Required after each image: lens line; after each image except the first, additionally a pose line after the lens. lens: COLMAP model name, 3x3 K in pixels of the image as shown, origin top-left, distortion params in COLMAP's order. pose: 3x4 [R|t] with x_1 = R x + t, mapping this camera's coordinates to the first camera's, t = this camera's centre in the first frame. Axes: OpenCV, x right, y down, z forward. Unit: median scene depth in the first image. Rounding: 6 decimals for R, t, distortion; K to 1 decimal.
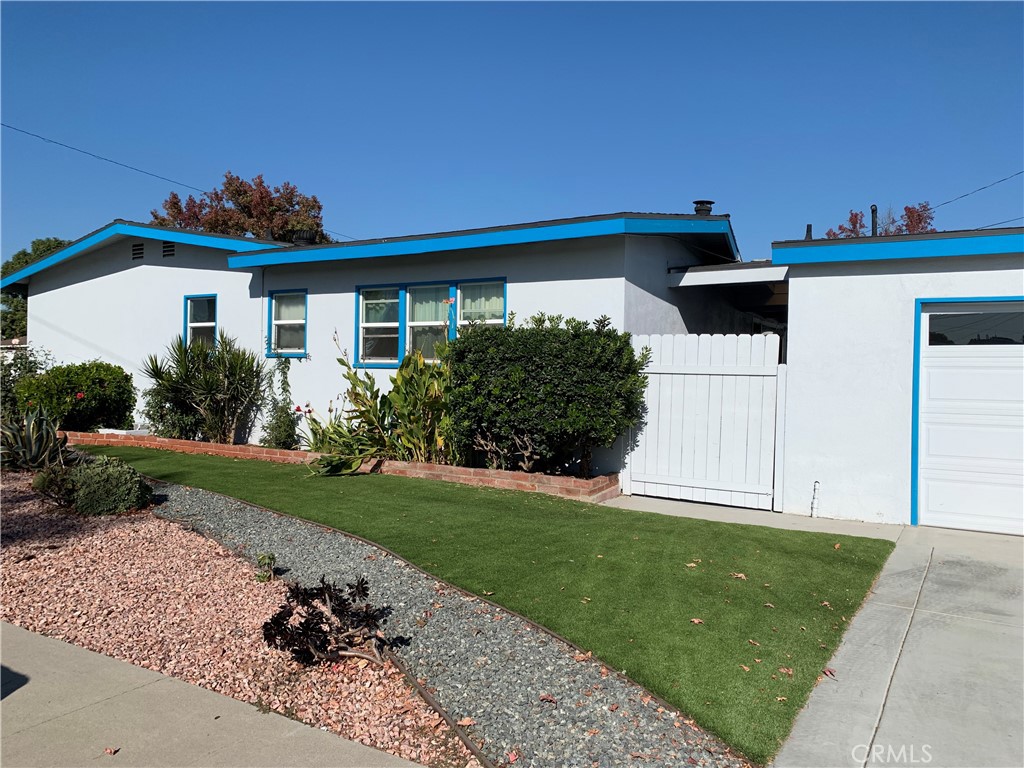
lens RADIAL K [[777.8, 0, 509.2], [0, 777.8, 379.2], [0, 0, 1]] dist [0.046870, -0.014984]
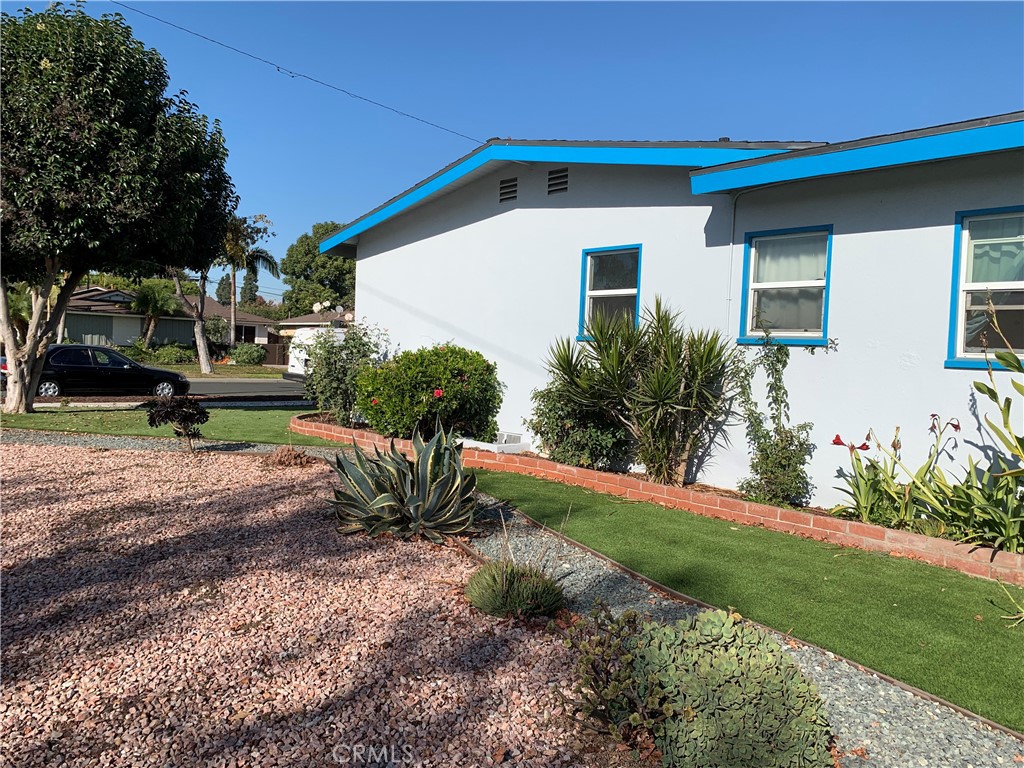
lens RADIAL K [[777.8, 0, 514.4], [0, 777.8, 388.4], [0, 0, 1]] dist [0.046870, -0.014984]
pose [[0.960694, 0.032200, -0.275734, -0.303356], [-0.022056, 0.998964, 0.039813, -0.013975], [0.276730, -0.032167, 0.960409, 0.365641]]
